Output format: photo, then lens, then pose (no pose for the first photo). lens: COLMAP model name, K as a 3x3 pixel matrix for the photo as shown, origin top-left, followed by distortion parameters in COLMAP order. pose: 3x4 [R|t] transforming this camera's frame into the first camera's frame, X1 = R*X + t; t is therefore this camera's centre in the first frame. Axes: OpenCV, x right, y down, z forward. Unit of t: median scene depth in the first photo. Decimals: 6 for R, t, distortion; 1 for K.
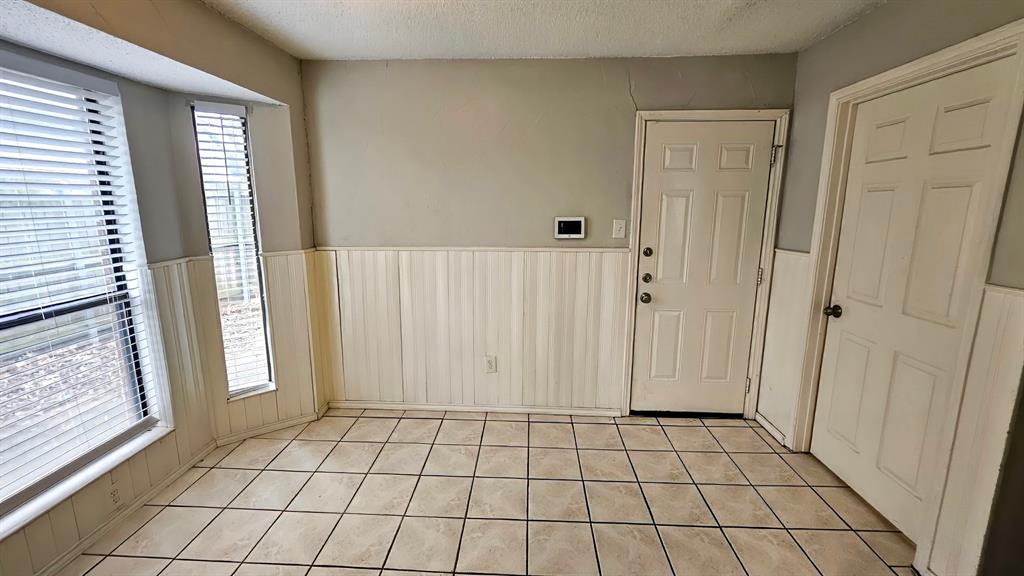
lens RADIAL K [[421.8, 0, 510.2], [0, 421.8, 286.2], [0, 0, 1]] dist [-0.001258, -0.000086]
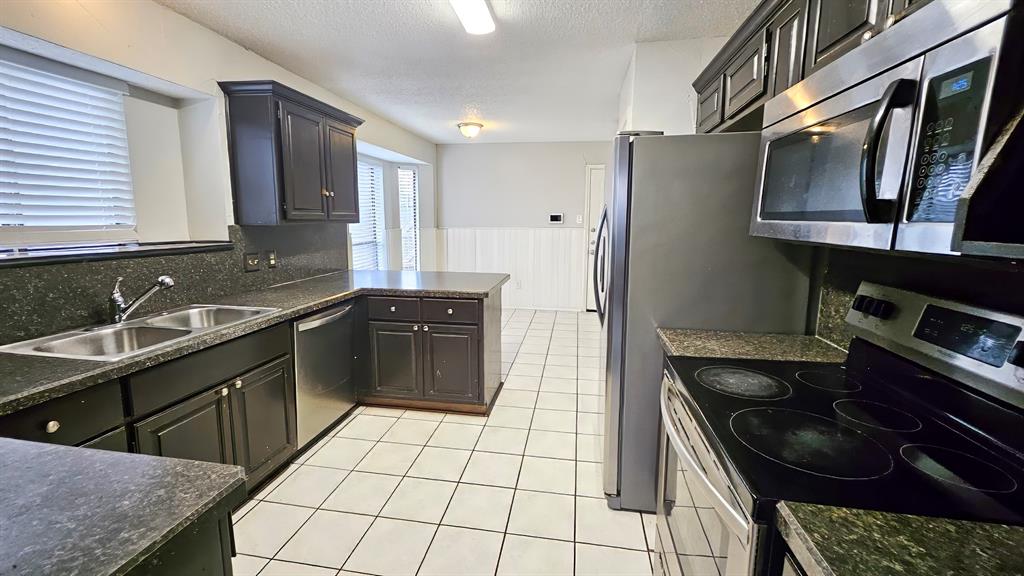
lens RADIAL K [[421.8, 0, 512.3], [0, 421.8, 281.4], [0, 0, 1]] dist [-0.001258, -0.000086]
pose [[0.993098, 0.019468, -0.115661, 0.177766], [-0.023666, 0.999106, -0.035039, 0.260903], [0.114876, 0.037535, 0.992670, -1.134704]]
